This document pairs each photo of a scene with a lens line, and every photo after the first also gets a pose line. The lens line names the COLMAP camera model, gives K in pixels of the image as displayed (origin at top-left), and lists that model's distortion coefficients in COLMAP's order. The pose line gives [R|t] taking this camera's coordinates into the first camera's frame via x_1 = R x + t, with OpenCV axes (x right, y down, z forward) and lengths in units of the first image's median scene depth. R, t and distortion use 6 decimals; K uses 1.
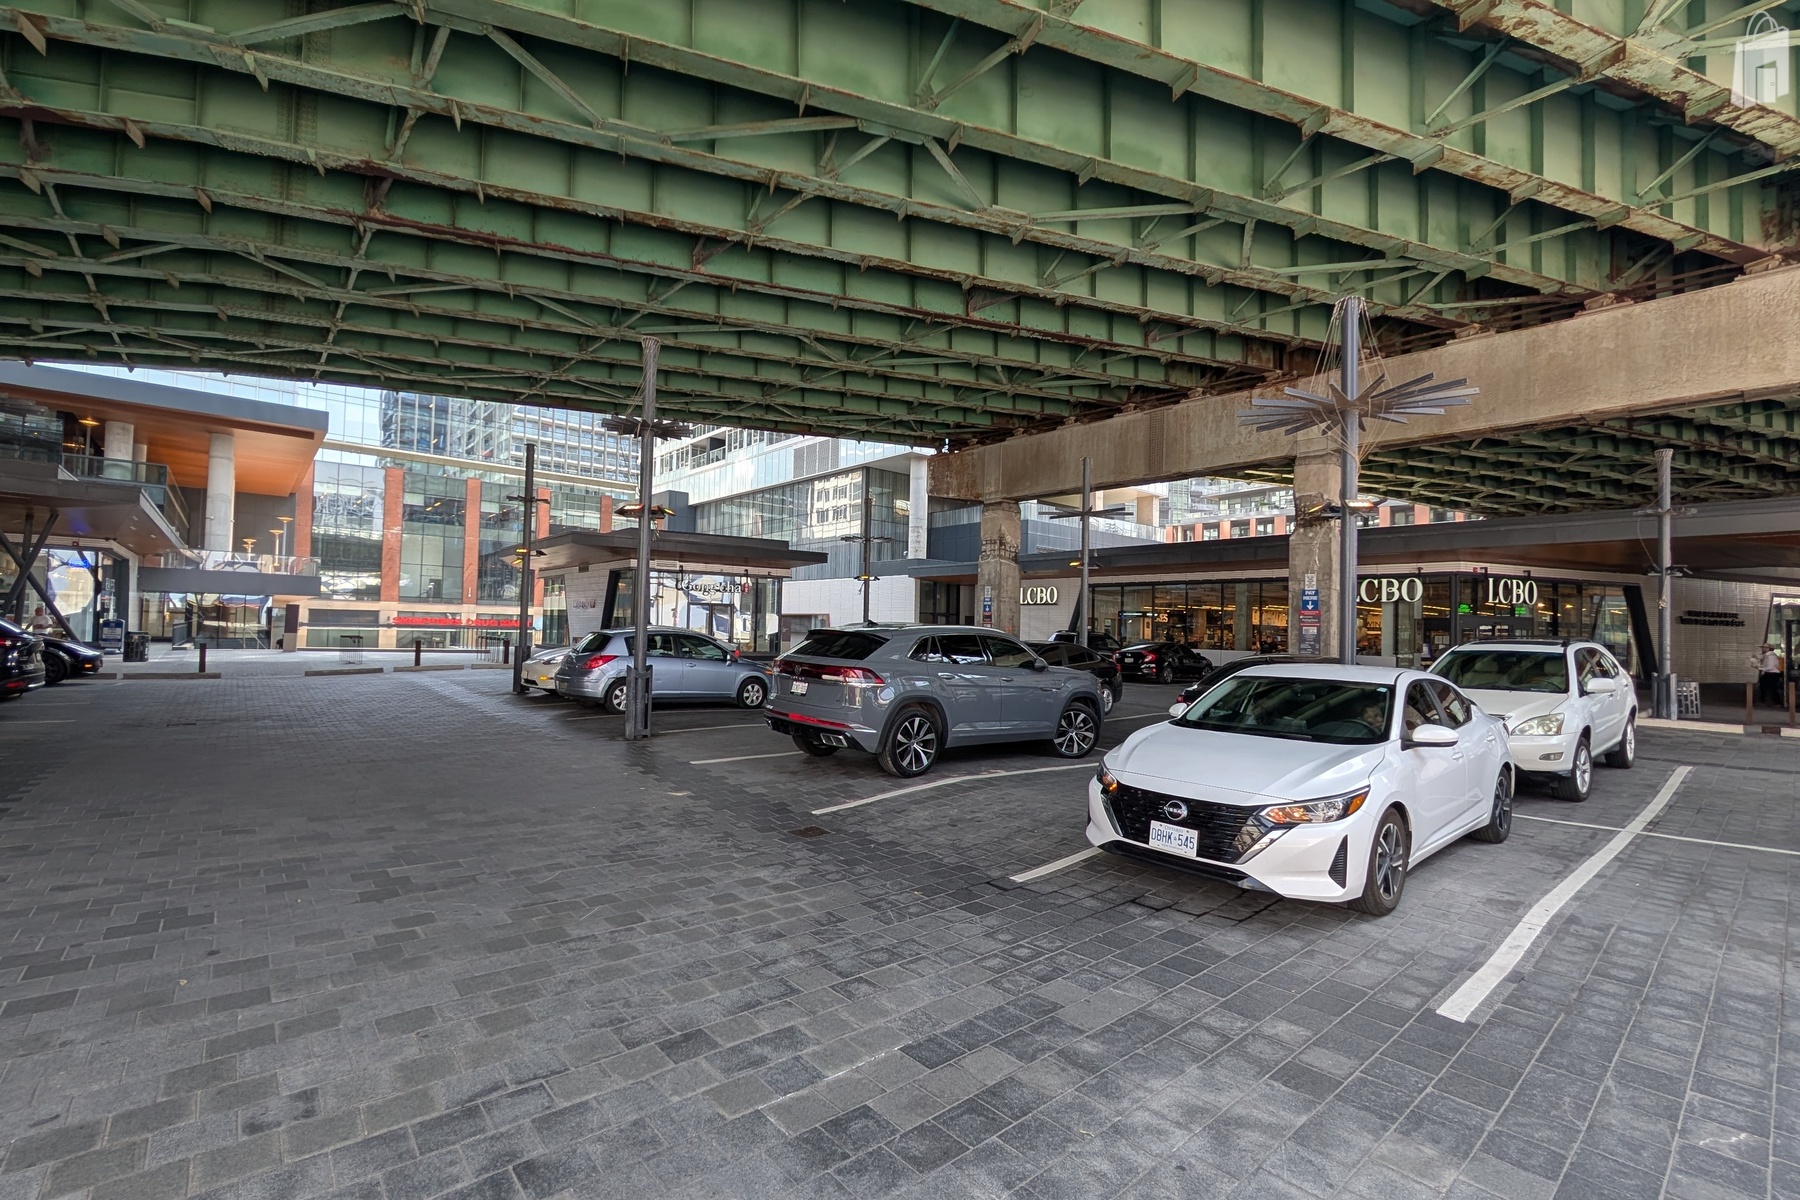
lens RADIAL K [[709.1, 0, 970.0], [0, 709.1, 598.6], [0, 0, 1]] dist [0.000065, 0.000076]
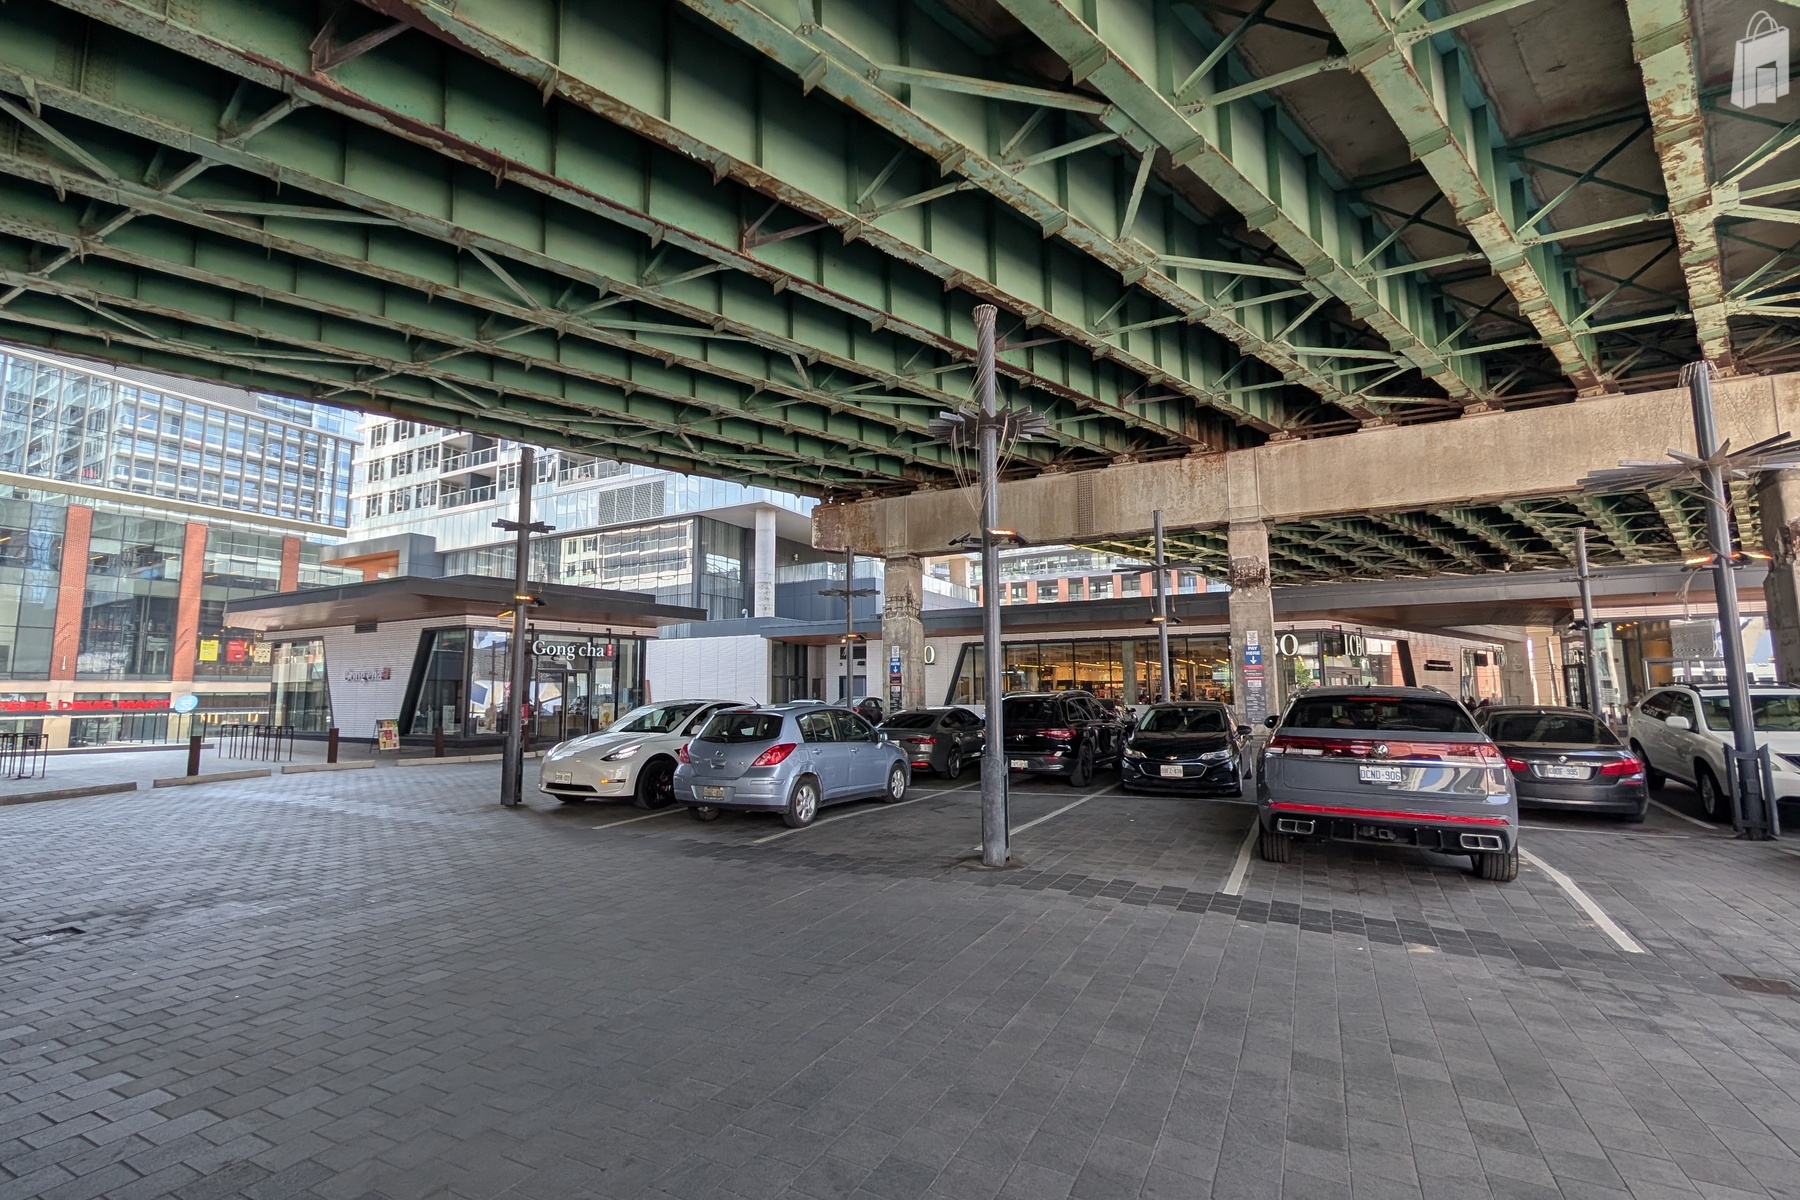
lens RADIAL K [[697.8, 0, 947.7], [0, 697.8, 612.0], [0, 0, 1]] dist [-0.000801, -0.000009]
pose [[0.945416, 0.005995, 0.325810, -0.253940], [0.016051, 0.997760, -0.064934, -0.001258], [-0.325470, 0.066619, 0.943203, 0.123660]]
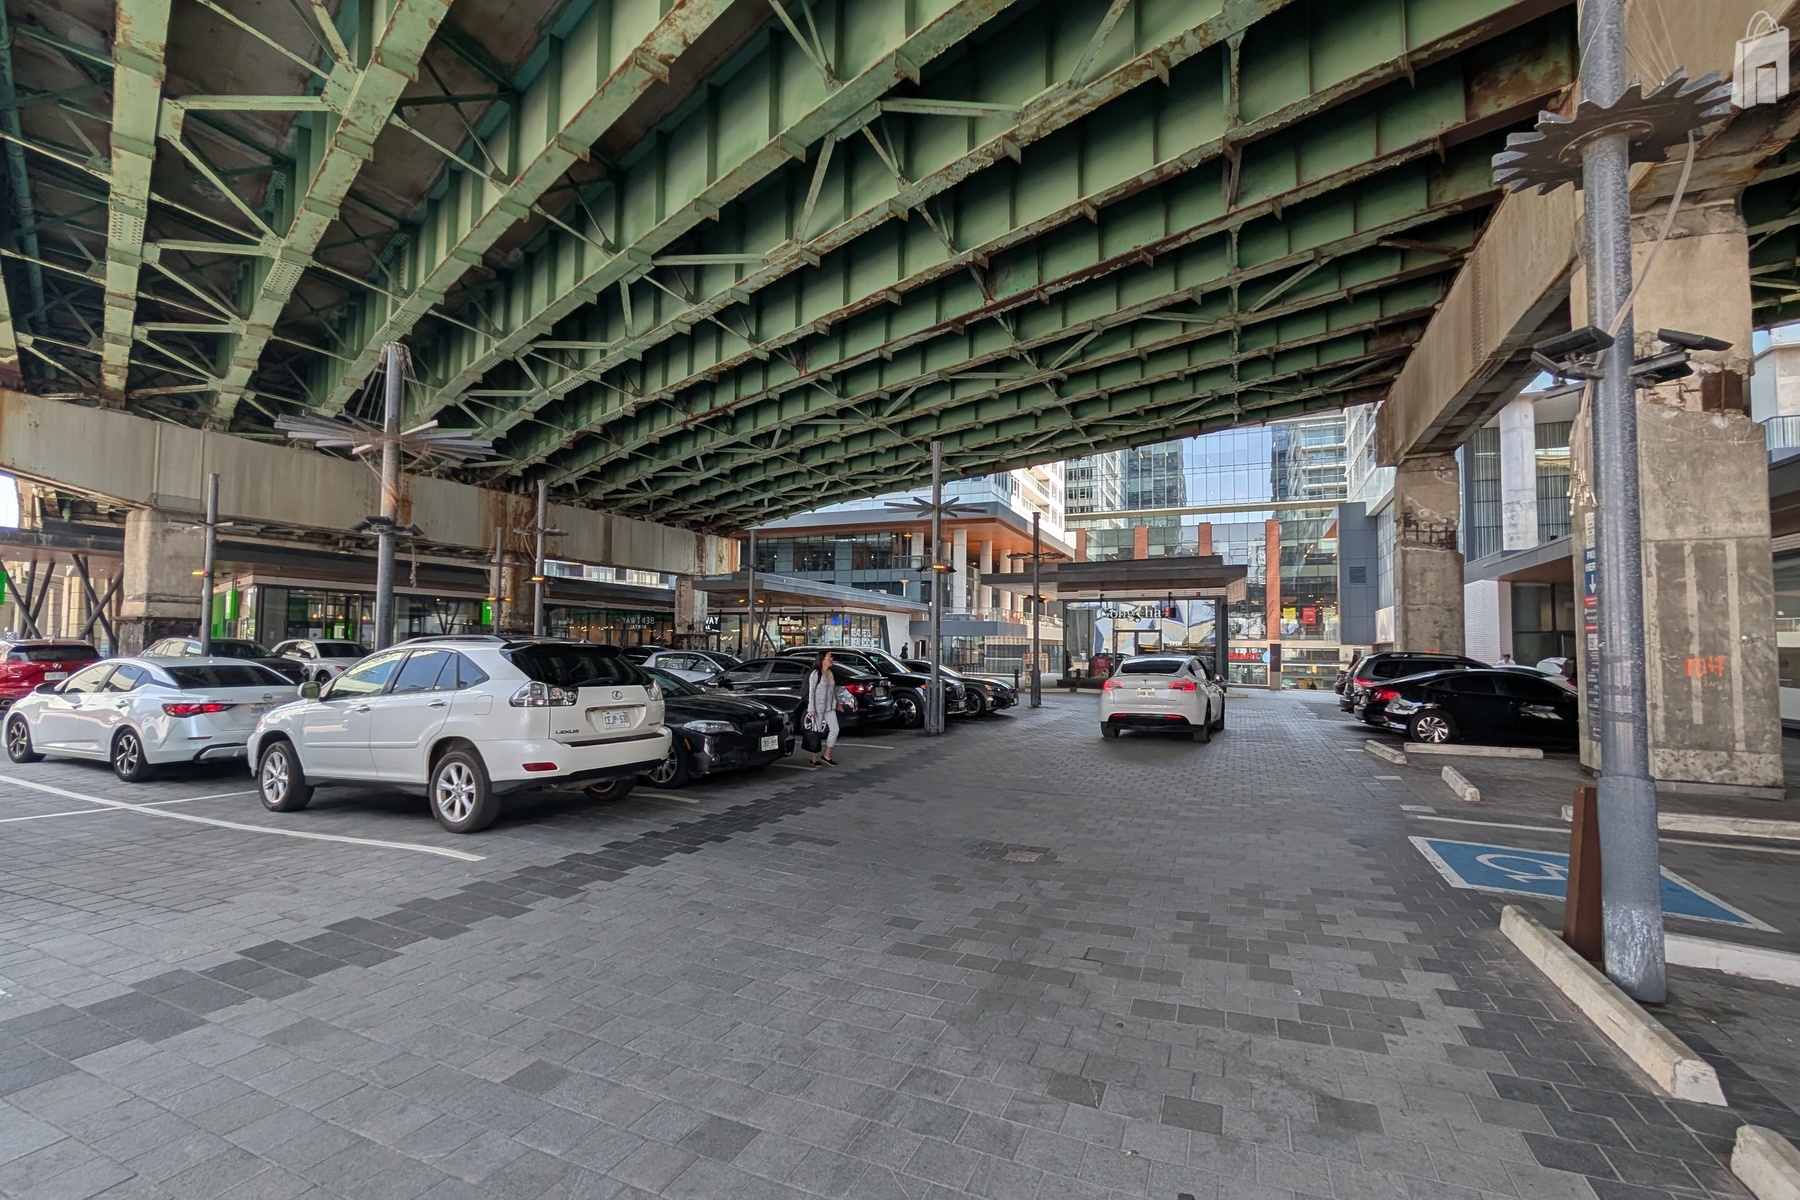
lens RADIAL K [[809.3, 0, 1003.3], [0, 809.3, 612.2], [0, 0, 1]] dist [-0.000228, 0.000063]
pose [[0.466117, -0.060598, -0.882645, 0.648567], [0.037122, 0.998113, -0.048921, 0.036969], [0.883944, -0.009963, 0.467487, 0.376376]]
